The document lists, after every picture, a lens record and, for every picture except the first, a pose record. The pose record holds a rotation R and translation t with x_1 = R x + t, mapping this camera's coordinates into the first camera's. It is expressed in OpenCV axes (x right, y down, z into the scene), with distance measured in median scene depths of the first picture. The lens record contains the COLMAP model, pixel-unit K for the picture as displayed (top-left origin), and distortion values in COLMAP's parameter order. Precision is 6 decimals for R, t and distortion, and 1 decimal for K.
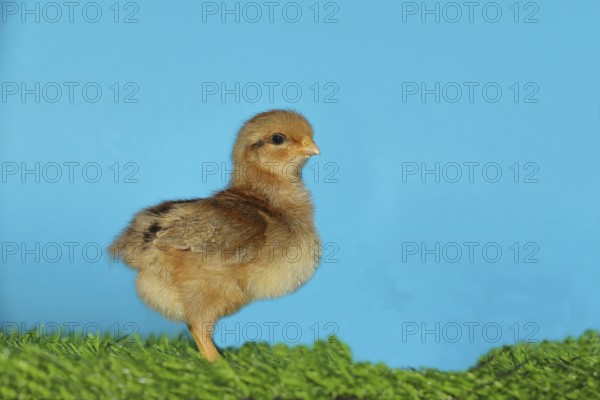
lens RADIAL K [[267.7, 0, 300.0], [0, 267.7, 200.0], [0, 0, 1]] dist [0.001941, 0.000233]
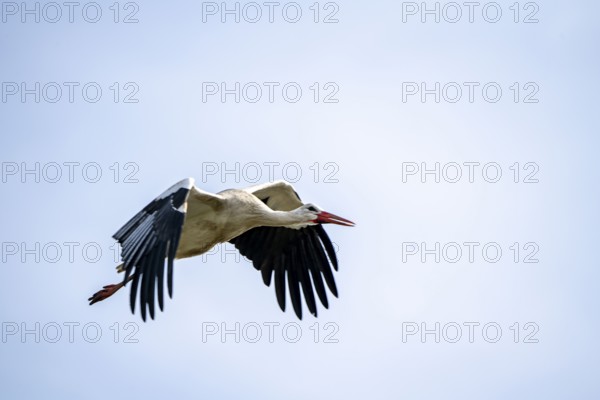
lens RADIAL K [[267.7, 0, 300.0], [0, 267.7, 200.0], [0, 0, 1]] dist [0.001941, 0.000233]
pose [[1.000000, 0.000443, -0.000404, 0.000144], [-0.000443, 0.999999, 0.001064, -0.301368], [0.000404, -0.001064, 0.999999, 0.000172]]
